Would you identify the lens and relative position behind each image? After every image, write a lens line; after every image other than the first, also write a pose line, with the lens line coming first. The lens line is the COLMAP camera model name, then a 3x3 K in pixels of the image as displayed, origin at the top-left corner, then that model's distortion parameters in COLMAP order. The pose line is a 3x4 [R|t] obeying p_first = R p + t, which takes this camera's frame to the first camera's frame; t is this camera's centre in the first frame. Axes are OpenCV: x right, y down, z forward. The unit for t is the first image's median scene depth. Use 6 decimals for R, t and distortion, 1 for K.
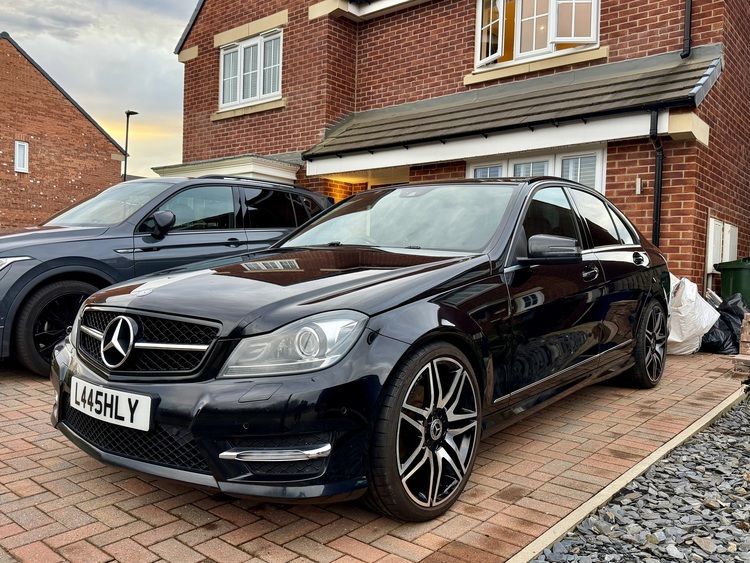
lens RADIAL K [[635.9, 0, 372.3], [0, 635.9, 284.3], [0, 0, 1]] dist [0.087913, -0.148896]
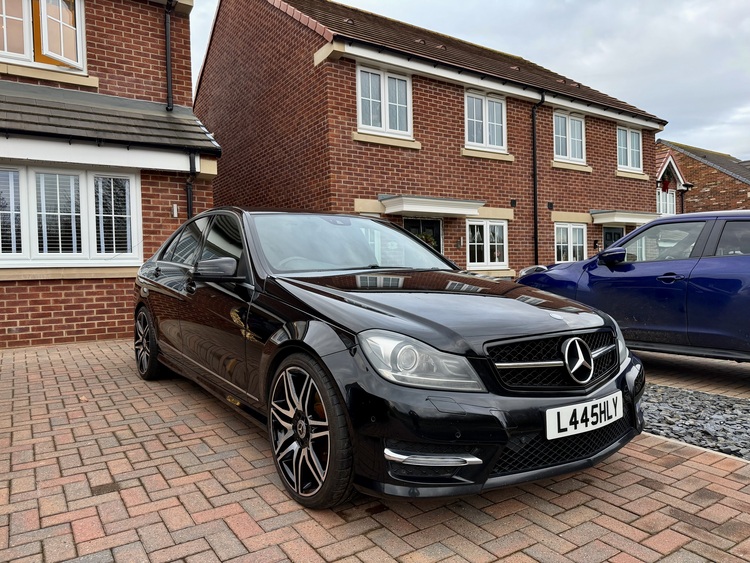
lens RADIAL K [[519.0, 0, 375.0], [0, 519.0, 281.5], [0, 0, 1]] dist [0.089433, -0.119923]
pose [[0.272459, -0.050674, 0.960832, -0.321030], [0.051481, 0.997949, 0.038034, -0.024549], [-0.960789, 0.039102, 0.274509, 0.250609]]
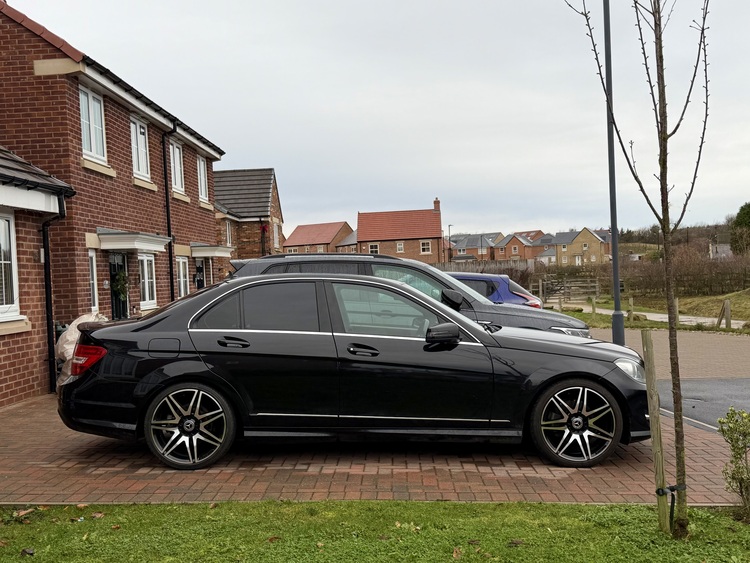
lens RADIAL K [[909.5, 0, 375.0], [0, 909.5, 281.5], [0, 0, 1]] dist [0.163205, -0.026529]
pose [[-0.636782, -0.004576, 0.771030, -0.838036], [0.044347, 0.998110, 0.042550, -0.103403], [-0.769768, 0.061288, -0.635375, 1.106987]]
